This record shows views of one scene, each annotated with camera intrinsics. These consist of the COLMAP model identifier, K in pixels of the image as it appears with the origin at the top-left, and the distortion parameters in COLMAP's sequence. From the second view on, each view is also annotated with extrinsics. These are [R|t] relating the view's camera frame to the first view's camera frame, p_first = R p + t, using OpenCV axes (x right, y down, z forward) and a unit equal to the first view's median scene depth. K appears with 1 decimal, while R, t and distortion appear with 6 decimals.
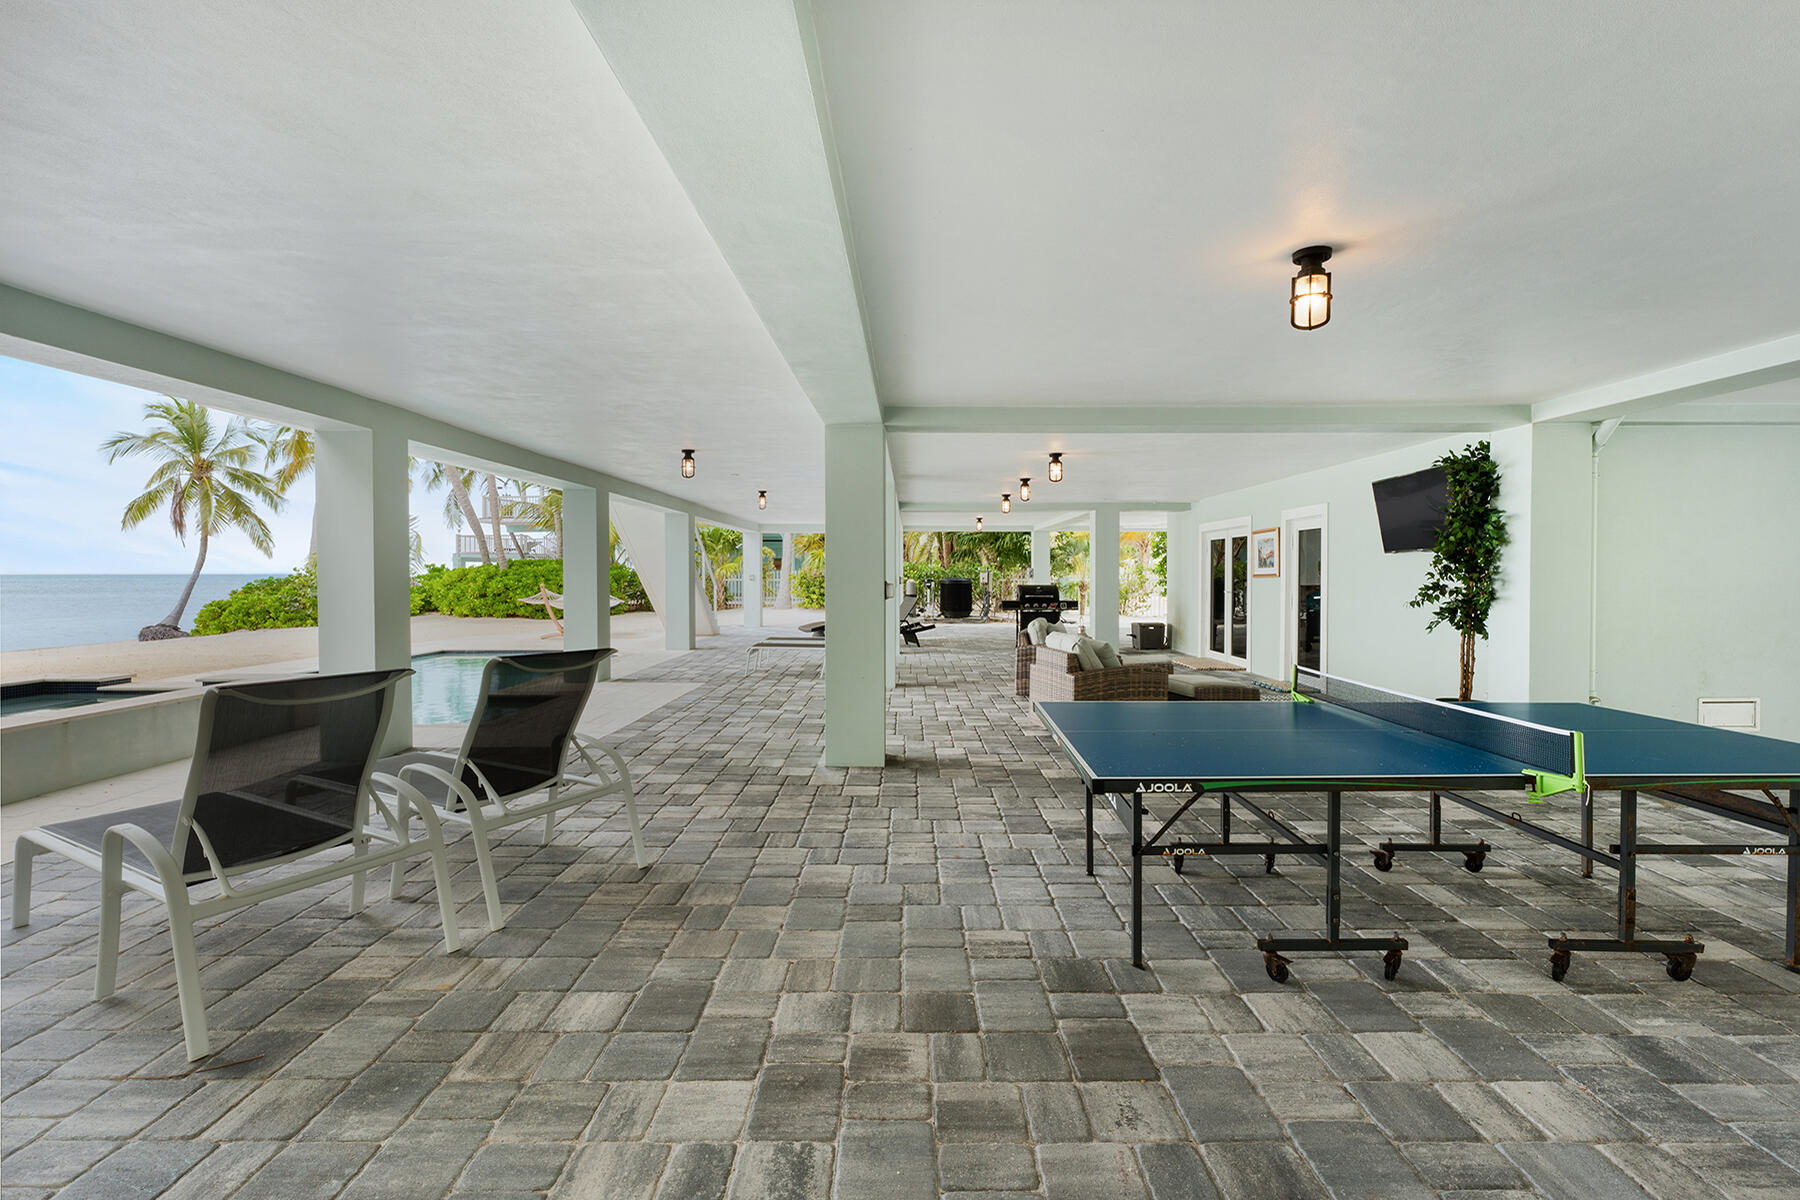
lens RADIAL K [[830.6, 0, 900.0], [0, 830.6, 600.0], [0, 0, 1]] dist [-0.000115, -0.000071]
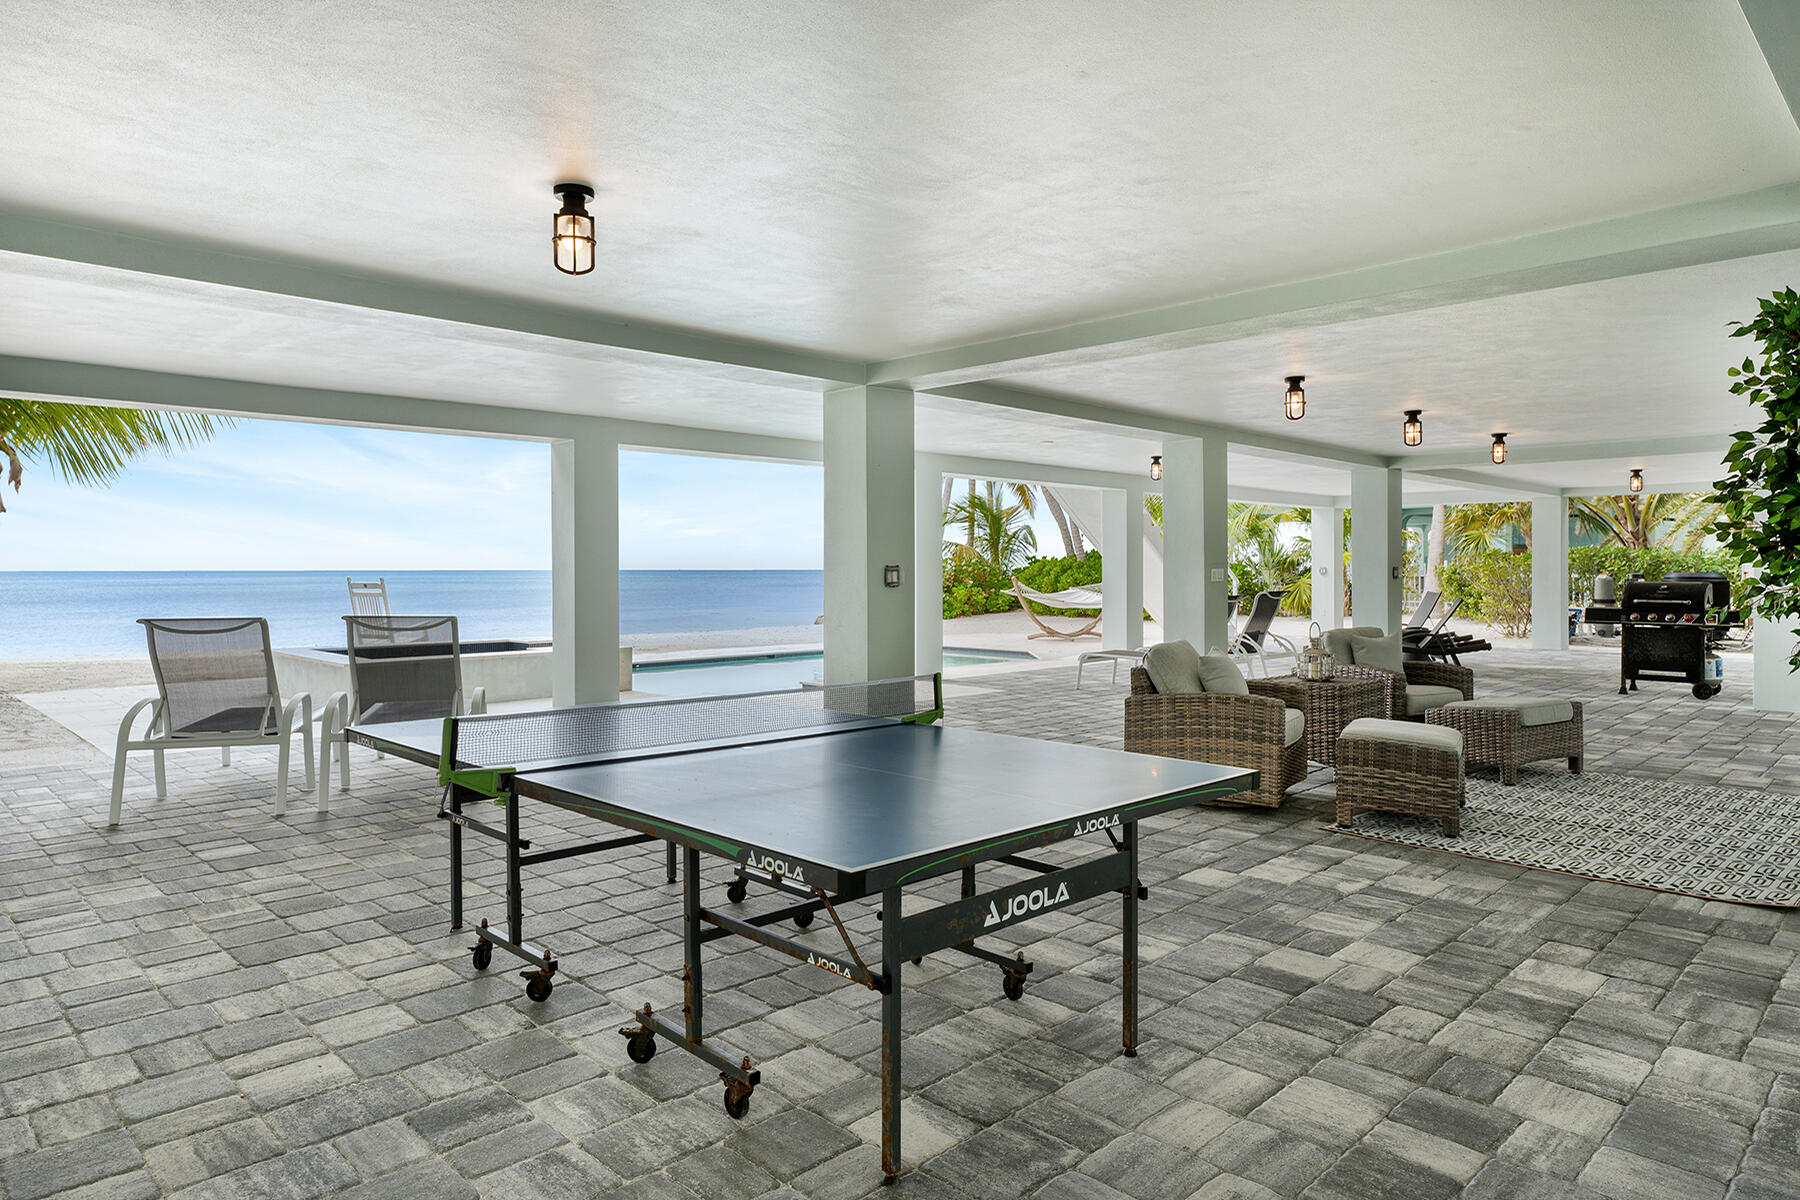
lens RADIAL K [[1101.7, 0, 900.3], [0, 1101.7, 590.9], [0, 0, 1]] dist [-0.000816, 0.000033]
pose [[0.705417, 0.014915, -0.708635, 1.600860], [-0.023604, 0.999718, -0.002456, 0.012901], [0.708399, 0.018459, 0.705571, 0.412136]]
